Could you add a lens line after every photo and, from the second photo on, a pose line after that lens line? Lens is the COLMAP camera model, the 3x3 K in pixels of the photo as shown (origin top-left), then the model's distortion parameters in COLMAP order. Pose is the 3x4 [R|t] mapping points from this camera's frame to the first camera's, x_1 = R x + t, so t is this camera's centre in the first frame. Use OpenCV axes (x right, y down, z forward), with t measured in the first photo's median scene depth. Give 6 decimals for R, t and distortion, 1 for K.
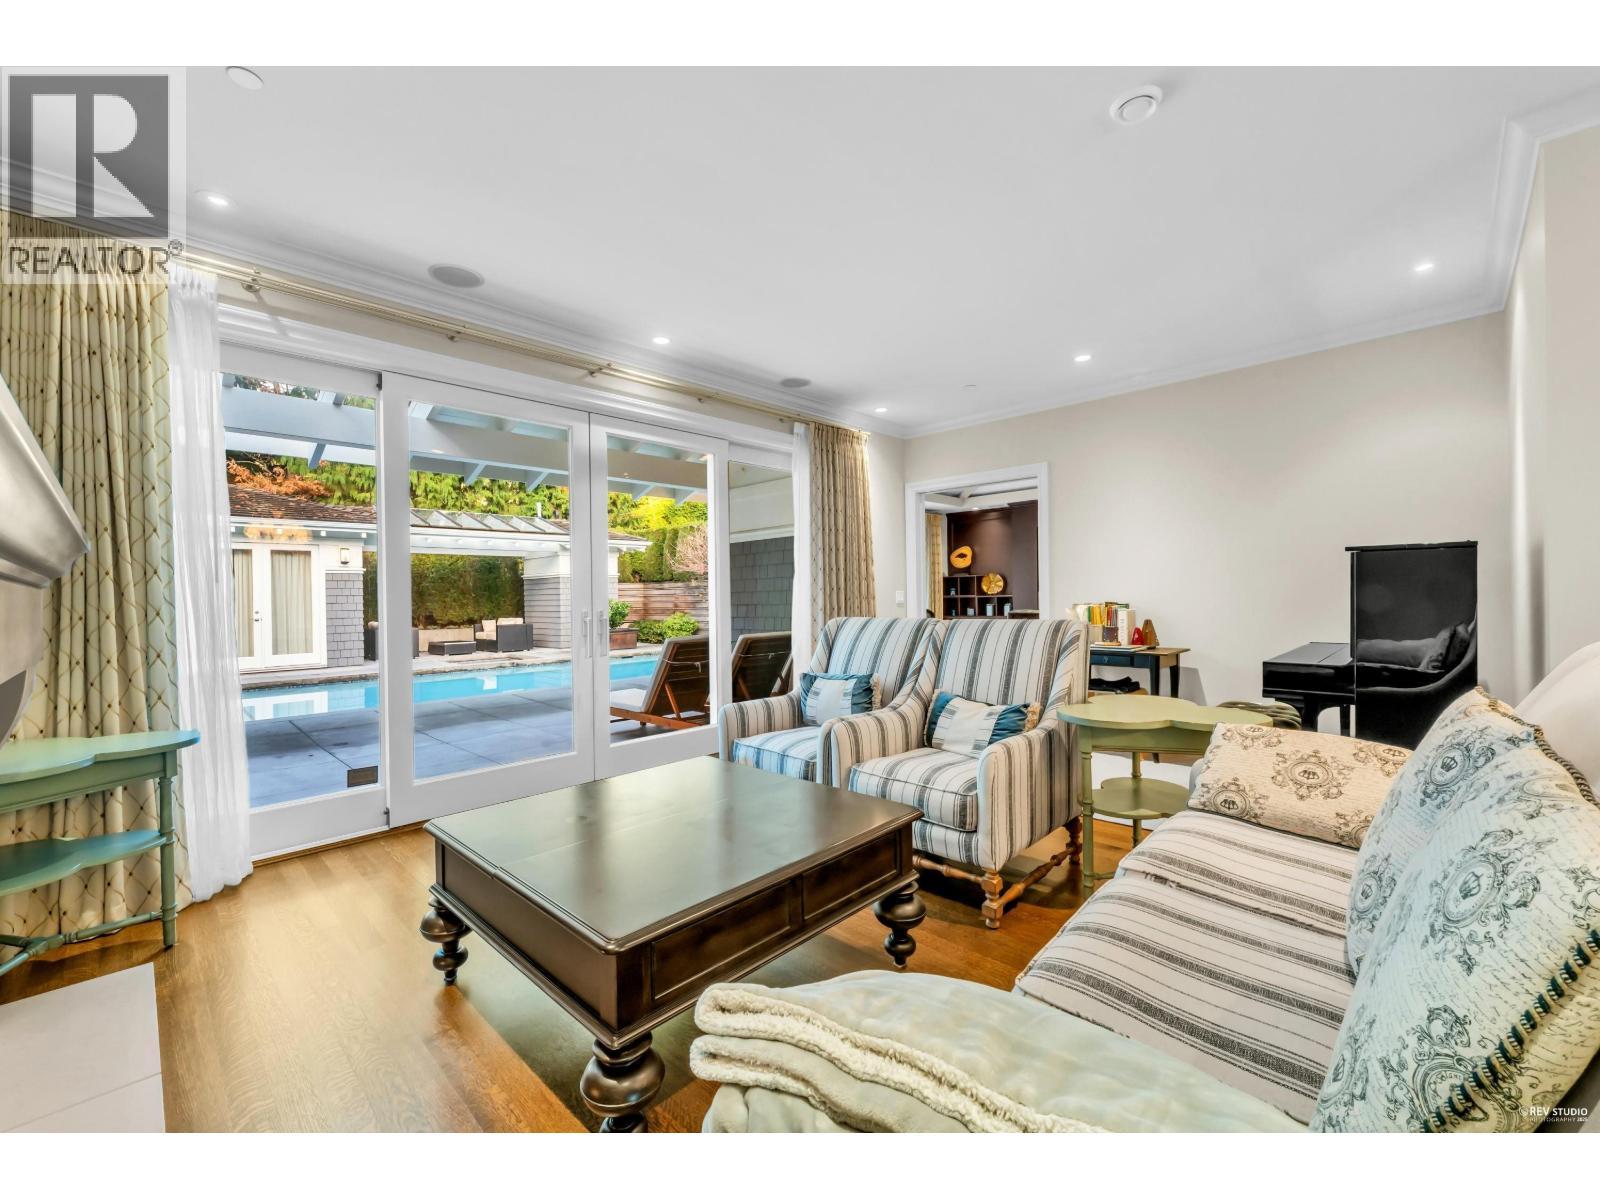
lens RADIAL K [[649.6, 0, 798.6], [0, 649.6, 601.2], [0, 0, 1]] dist [-0.003003, -0.000474]
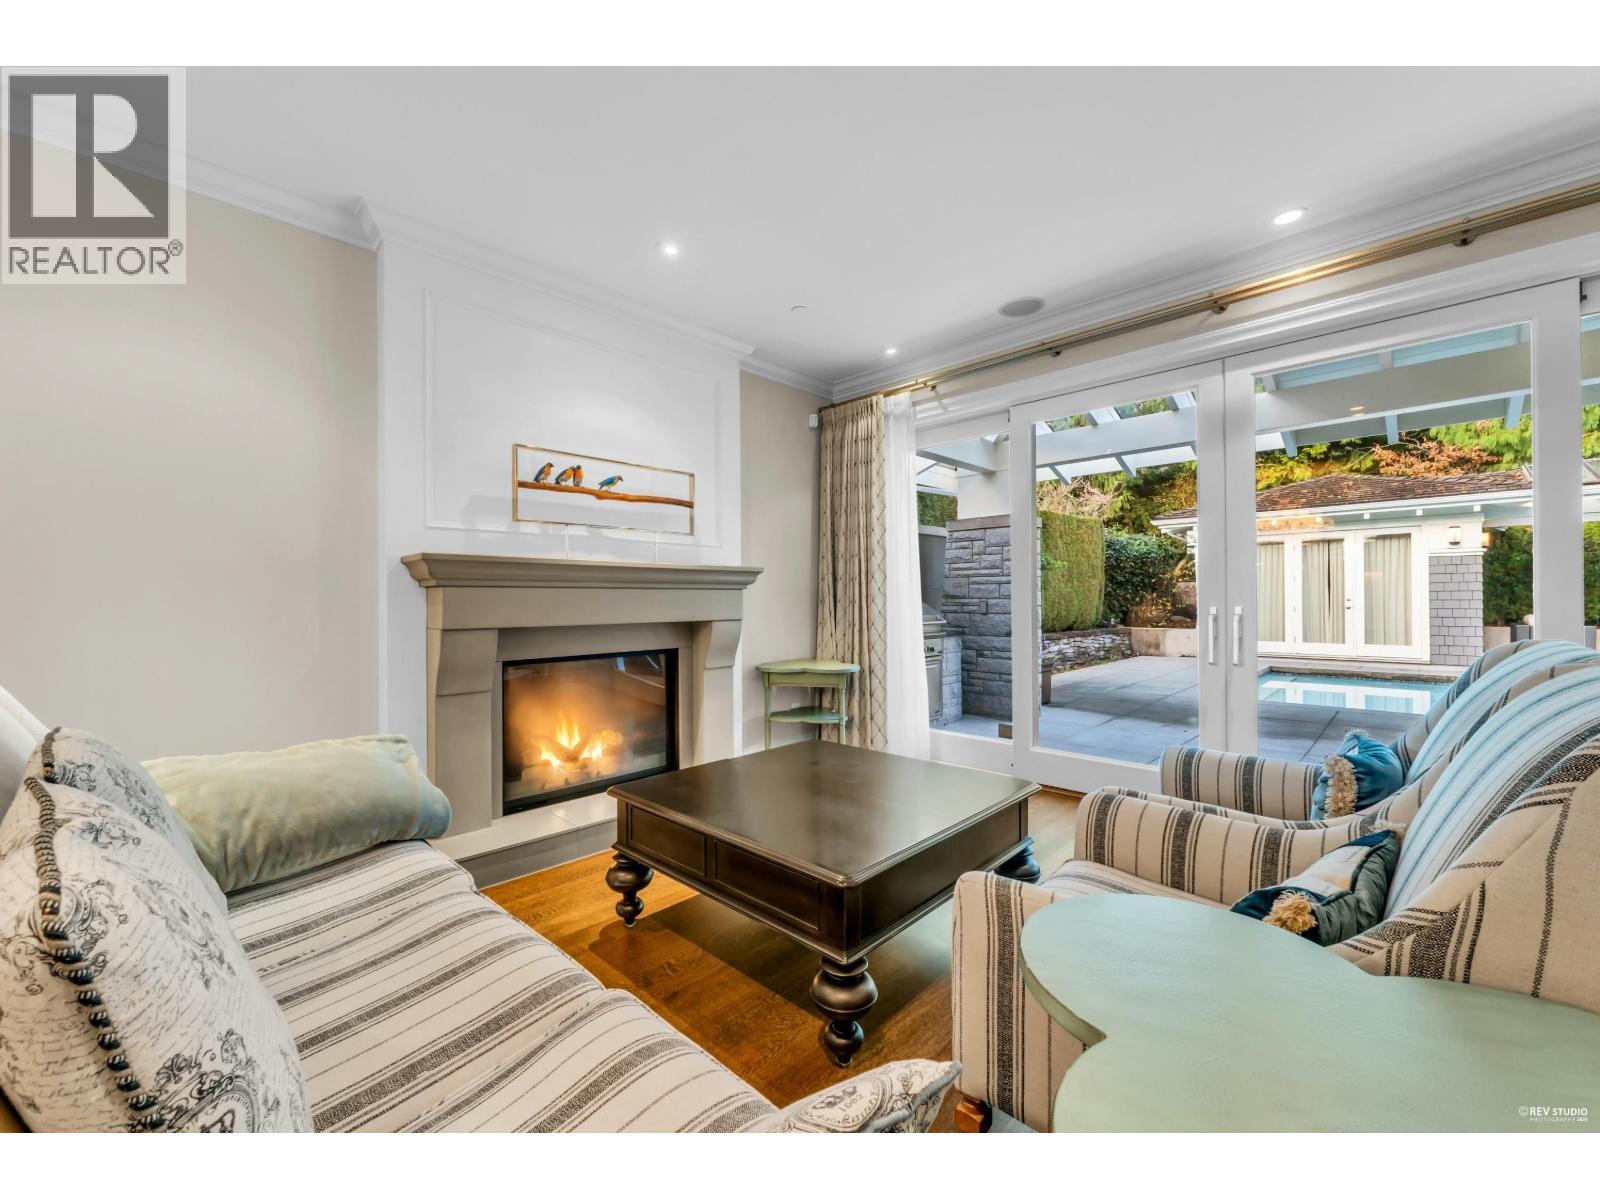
lens RADIAL K [[649.6, 0, 799.8], [0, 649.6, 594.5], [0, 0, 1]] dist [-0.003003, -0.000474]
pose [[-0.002433, 0.011010, -0.999936, 0.153172], [0.001744, 0.999938, 0.011006, -0.003473], [0.999996, -0.001717, -0.002452, 0.154450]]
